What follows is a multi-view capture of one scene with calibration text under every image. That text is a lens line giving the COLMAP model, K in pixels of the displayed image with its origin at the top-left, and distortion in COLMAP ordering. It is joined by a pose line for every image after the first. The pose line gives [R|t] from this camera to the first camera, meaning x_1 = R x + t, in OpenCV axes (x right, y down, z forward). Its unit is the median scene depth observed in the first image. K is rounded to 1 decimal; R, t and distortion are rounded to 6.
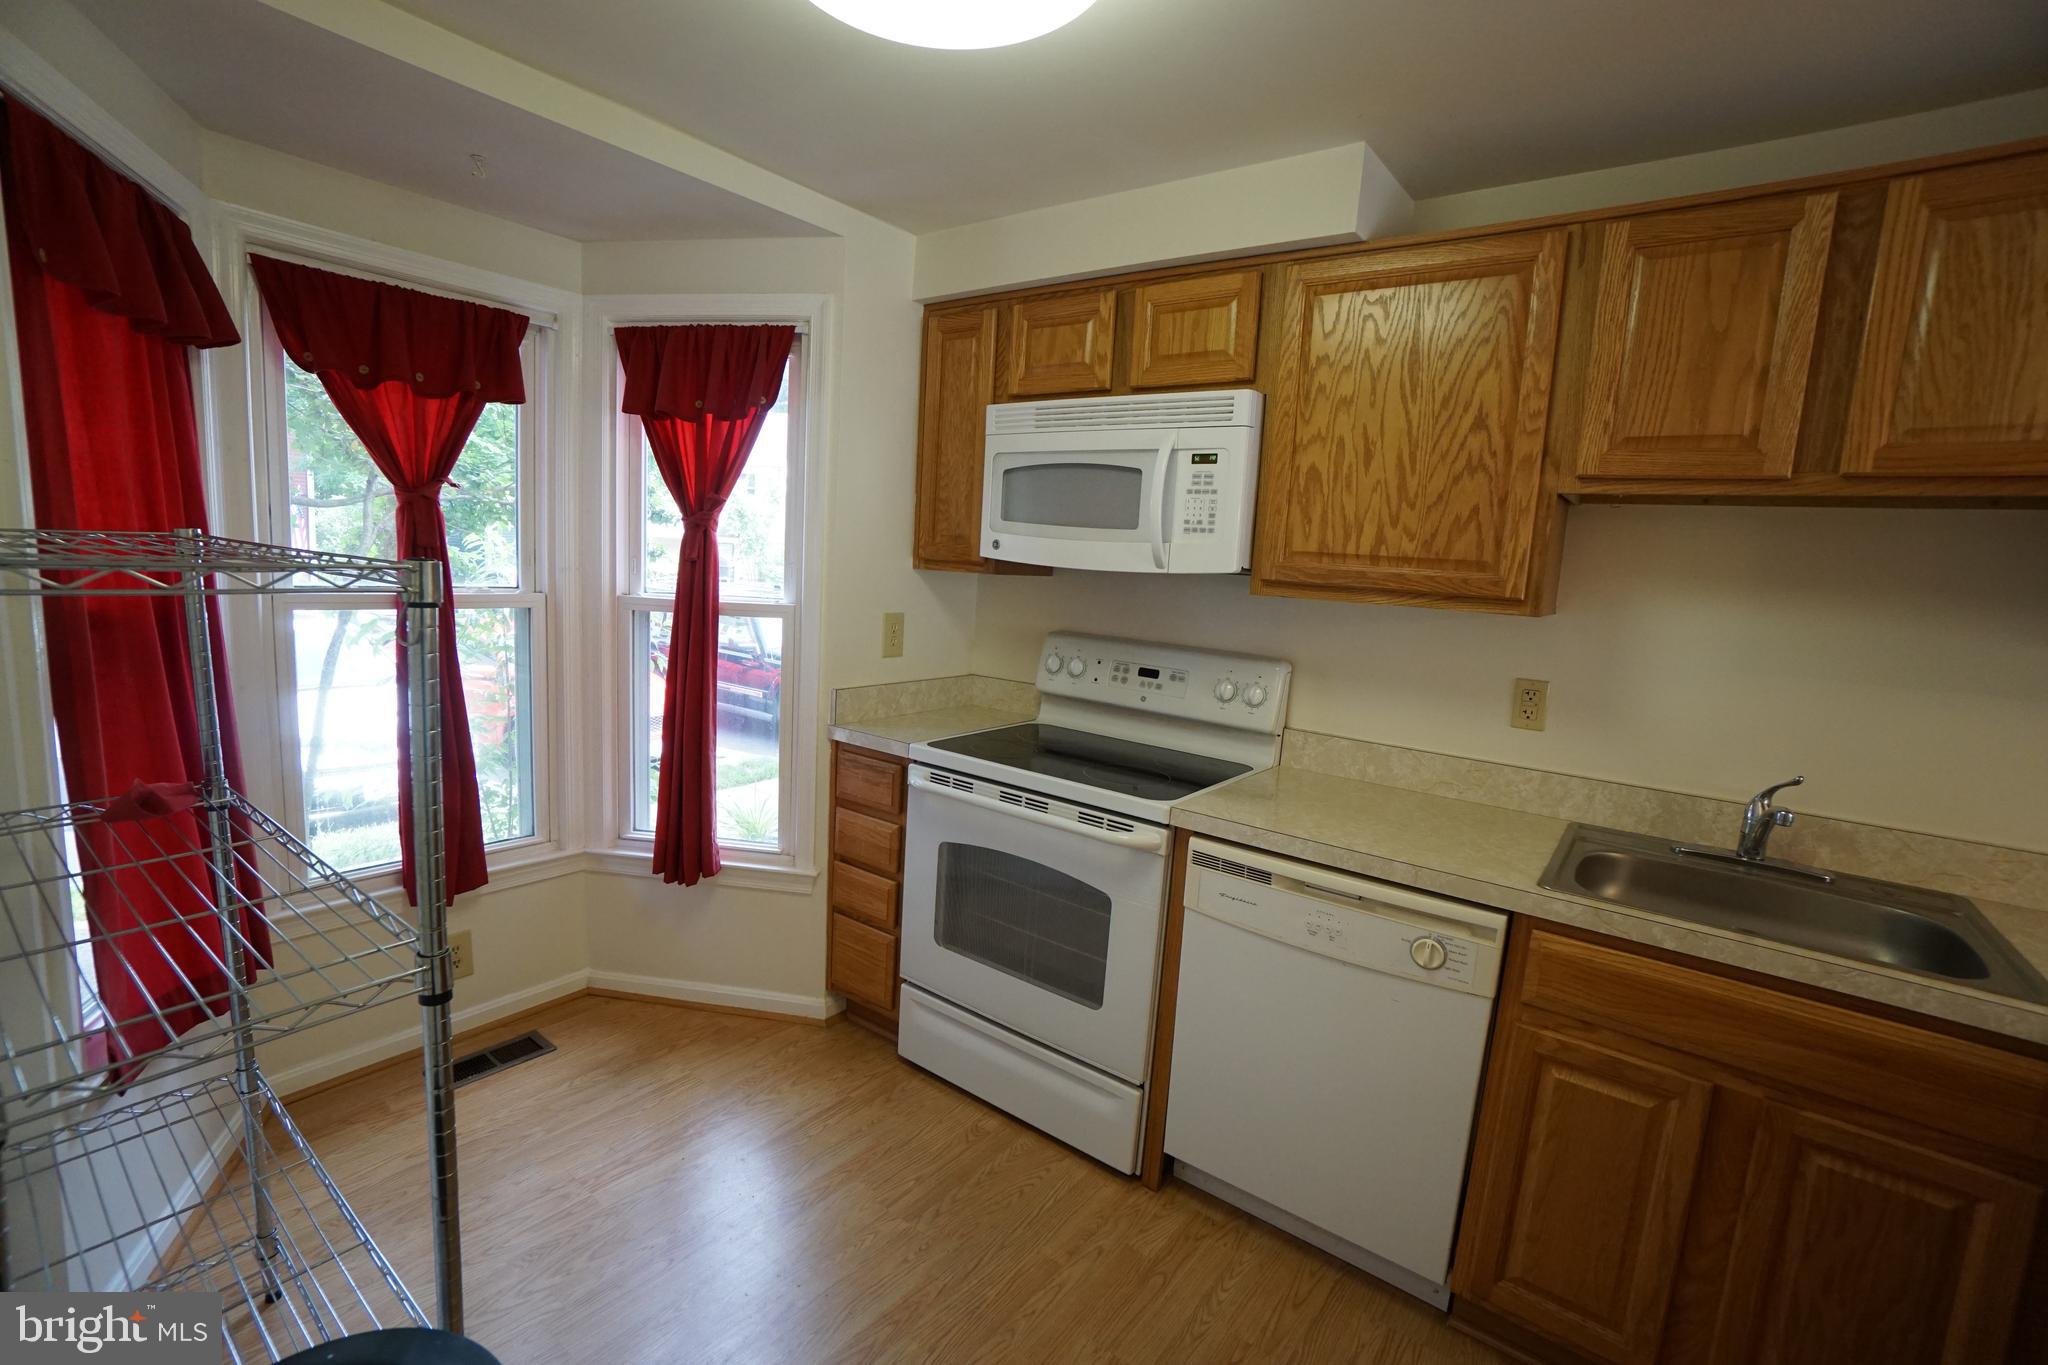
lens RADIAL K [[905.6, 0, 1003.4], [0, 905.6, 688.4], [0, 0, 1]] dist [-0.064536, 0.021615]
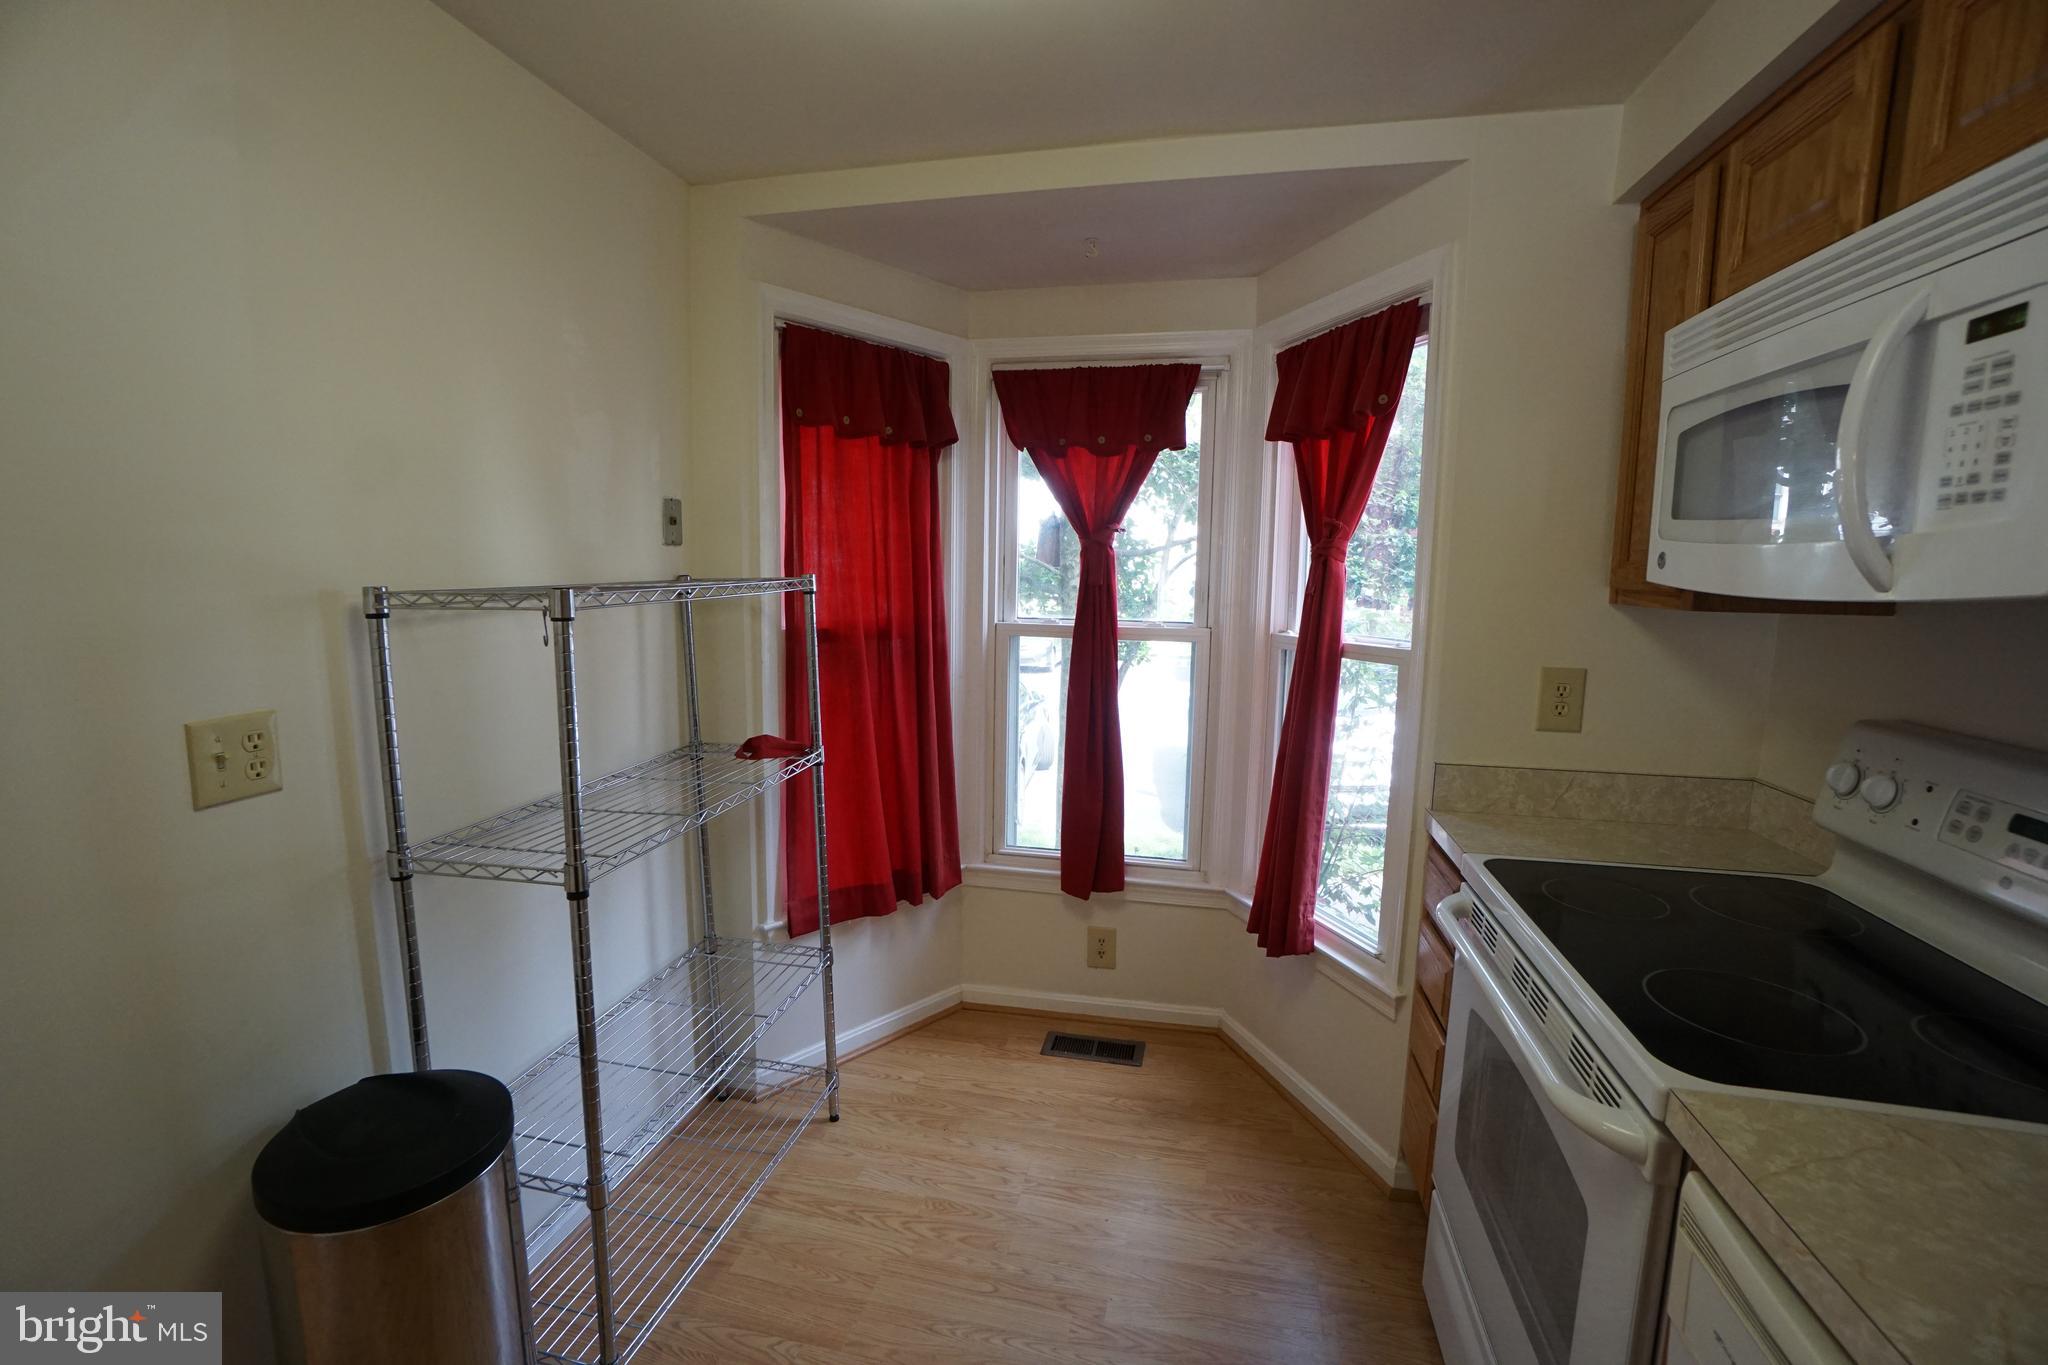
lens RADIAL K [[905.6, 0, 1003.4], [0, 905.6, 688.4], [0, 0, 1]] dist [-0.064536, 0.021615]
pose [[0.415245, 0.071737, -0.906877, 0.399568], [-0.119775, 0.992519, 0.023669, -0.042218], [0.901790, 0.098793, 0.420730, 0.429720]]
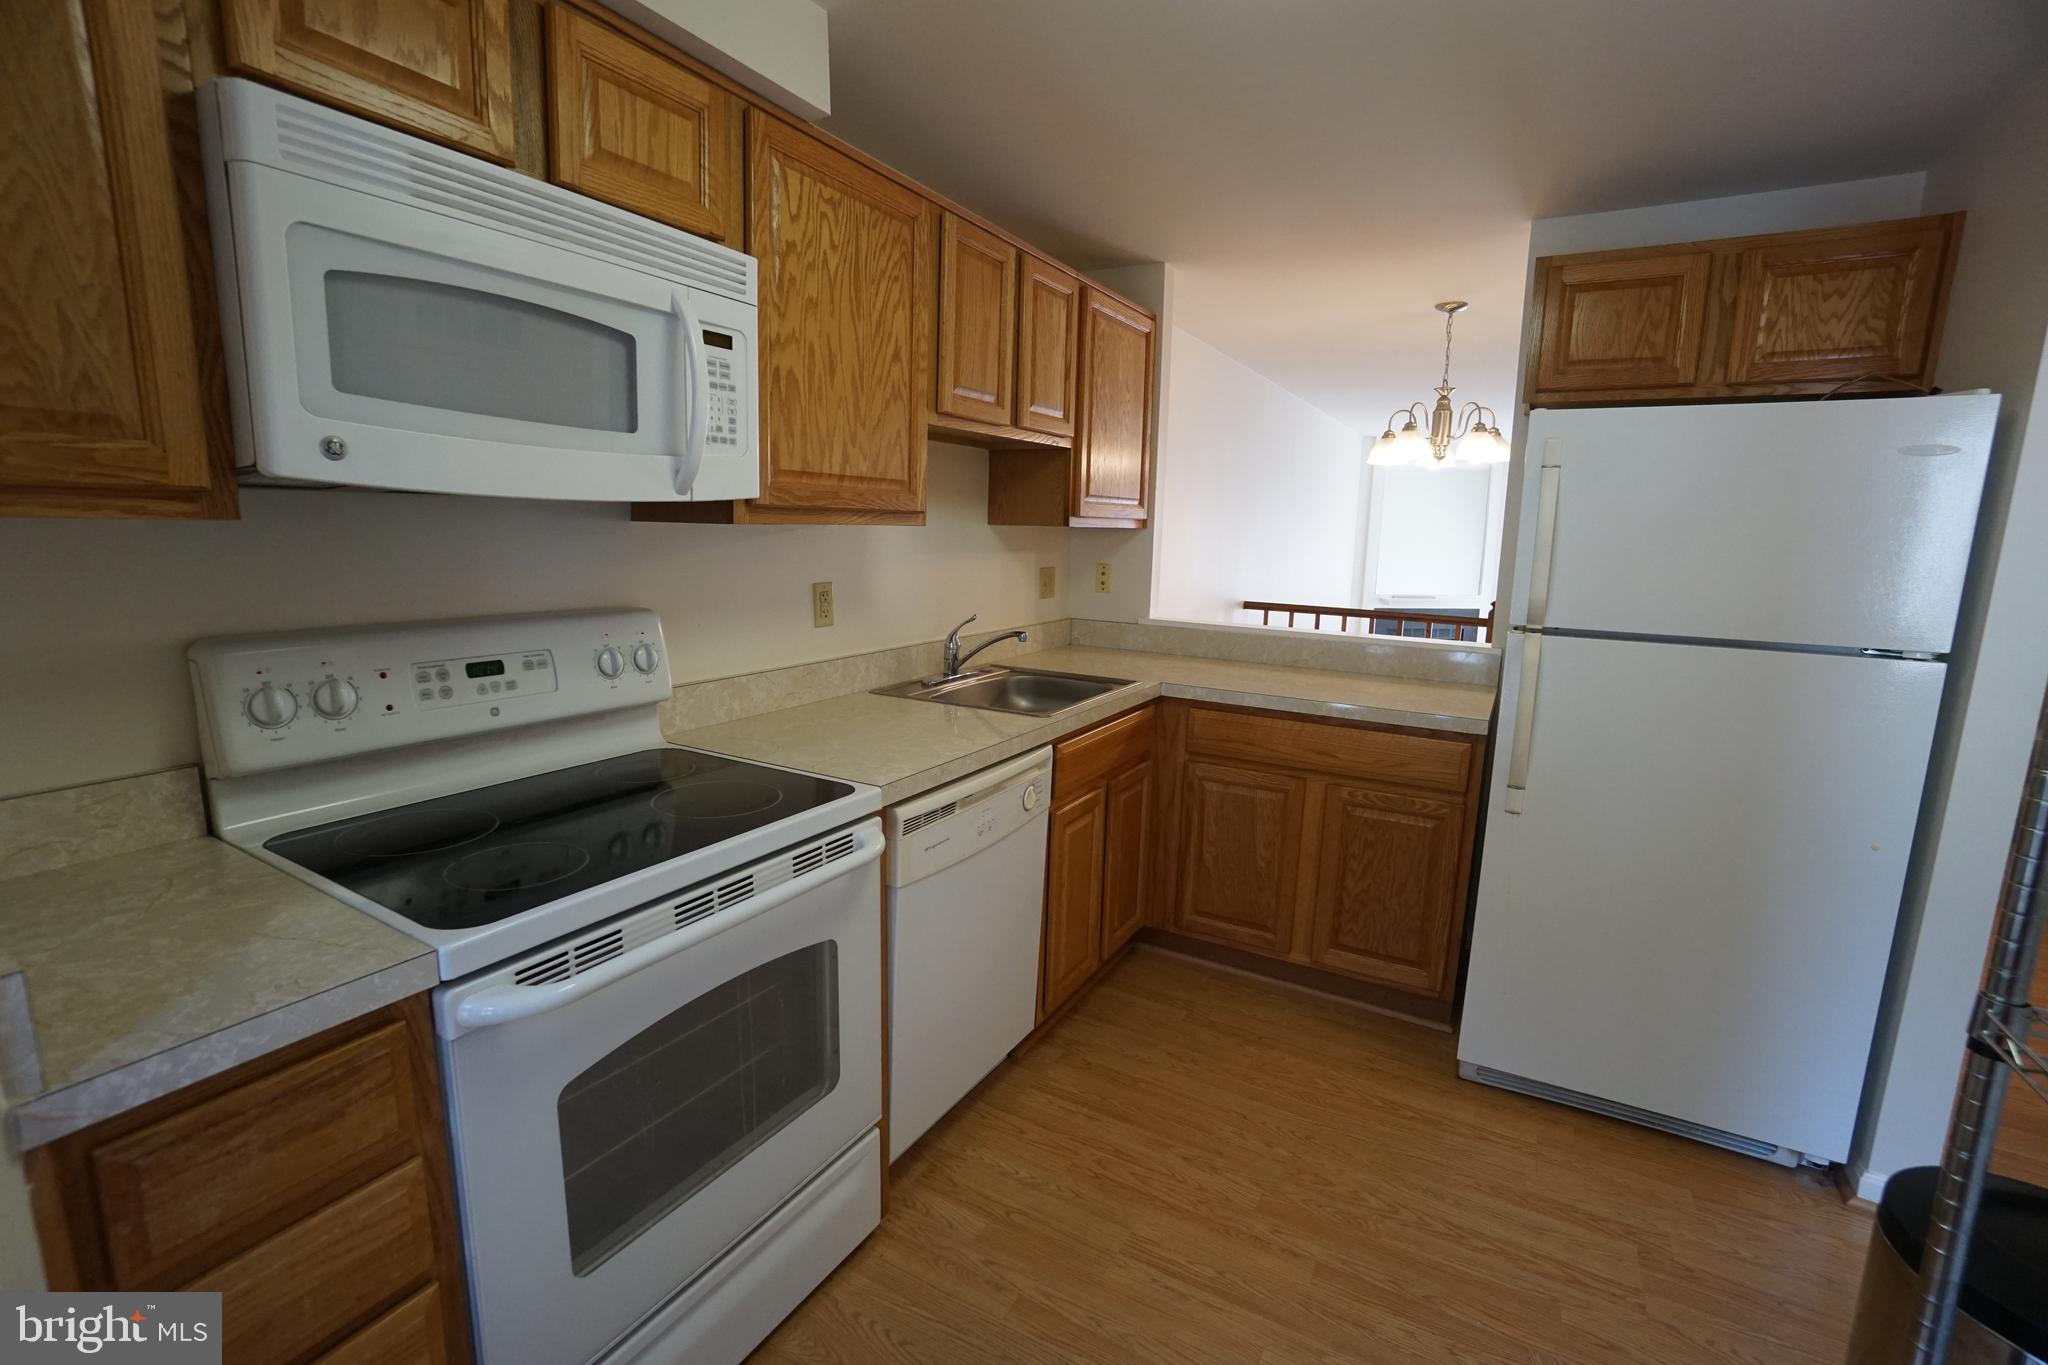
lens RADIAL K [[884.3, 0, 1012.1], [0, 884.3, 678.0], [0, 0, 1]] dist [-0.063260, 0.019156]
pose [[-0.119851, -0.229328, 0.965942, -0.533895], [0.115353, 0.963149, 0.242977, -0.134168], [-0.986068, 0.140545, -0.088981, 0.853291]]
